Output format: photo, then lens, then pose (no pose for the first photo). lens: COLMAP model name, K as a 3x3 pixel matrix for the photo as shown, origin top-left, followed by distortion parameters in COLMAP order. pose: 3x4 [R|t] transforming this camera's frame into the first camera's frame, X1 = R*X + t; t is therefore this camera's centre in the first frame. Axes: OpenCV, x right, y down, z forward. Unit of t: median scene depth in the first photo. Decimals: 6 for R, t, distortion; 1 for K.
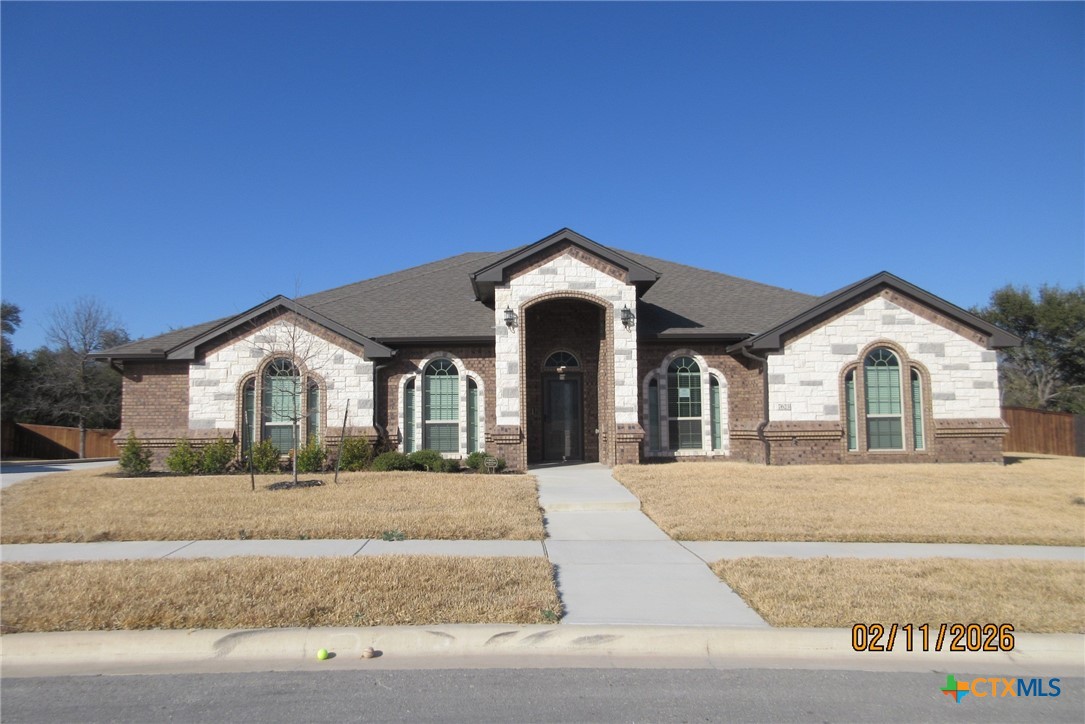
lens RADIAL K [[799.3, 0, 542.5], [0, 799.3, 362.0], [0, 0, 1]] dist [0.000649, 0.001283]
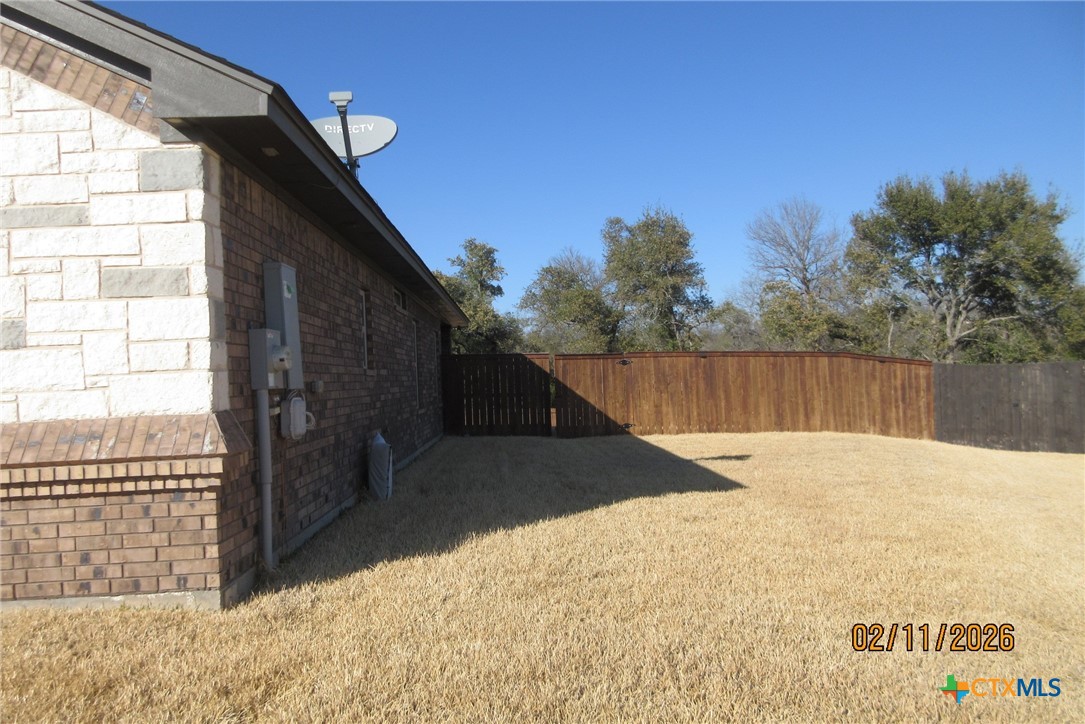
lens RADIAL K [[799.3, 0, 542.5], [0, 799.3, 362.0], [0, 0, 1]] dist [0.000649, 0.001283]
pose [[0.999513, -0.031198, -0.000016, 0.382984], [0.031149, 0.997931, 0.056236, 0.024314], [-0.001739, -0.056210, 0.998417, 0.425003]]
